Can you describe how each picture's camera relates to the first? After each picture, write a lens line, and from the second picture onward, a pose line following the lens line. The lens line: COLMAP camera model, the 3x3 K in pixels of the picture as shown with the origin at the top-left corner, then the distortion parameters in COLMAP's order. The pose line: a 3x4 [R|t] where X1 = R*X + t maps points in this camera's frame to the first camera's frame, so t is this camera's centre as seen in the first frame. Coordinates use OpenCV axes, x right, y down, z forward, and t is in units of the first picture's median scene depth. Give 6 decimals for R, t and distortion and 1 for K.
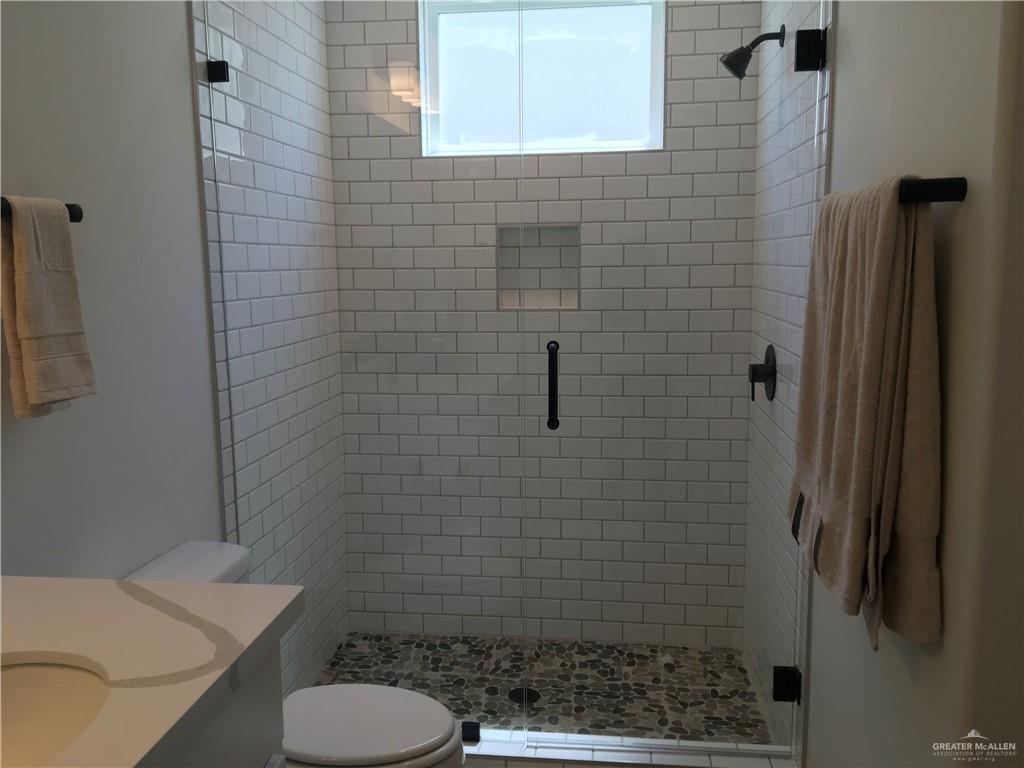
lens RADIAL K [[866.8, 0, 512.0], [0, 866.8, 384.0], [0, 0, 1]] dist [0.024310, -0.010518]
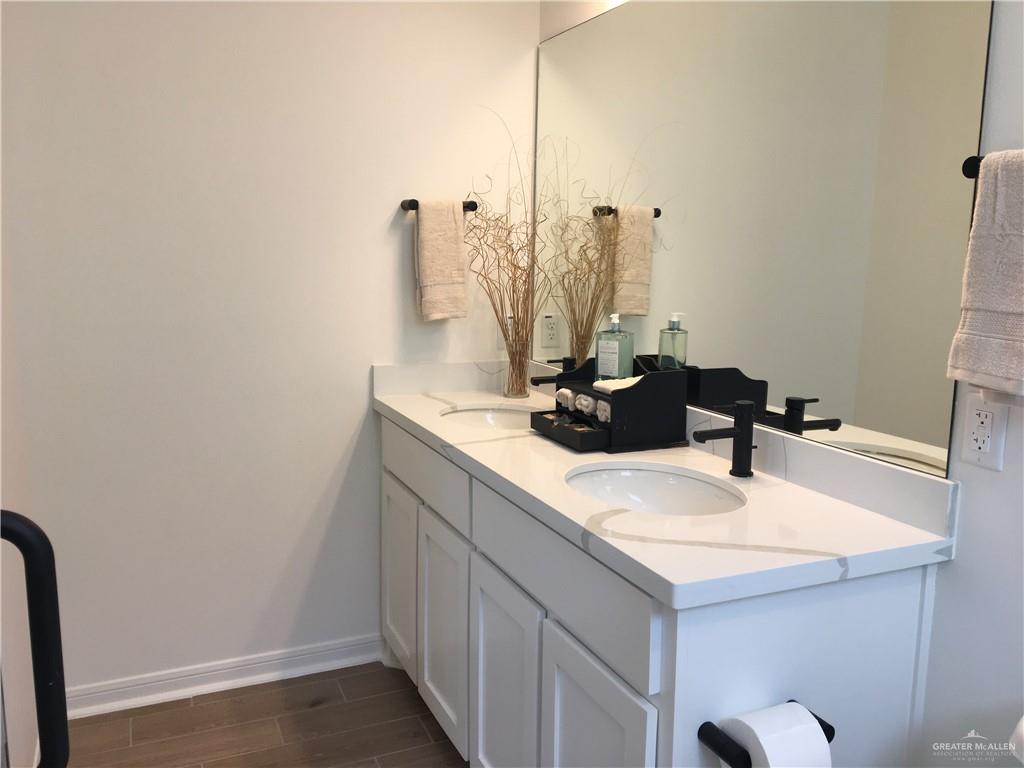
lens RADIAL K [[866.8, 0, 512.0], [0, 866.8, 384.0], [0, 0, 1]] dist [0.024310, -0.010518]
pose [[-0.851095, 0.088104, -0.517567, 0.474340], [-0.073416, 0.956161, 0.283491, -0.285110], [0.519853, 0.279275, -0.807315, 1.932823]]
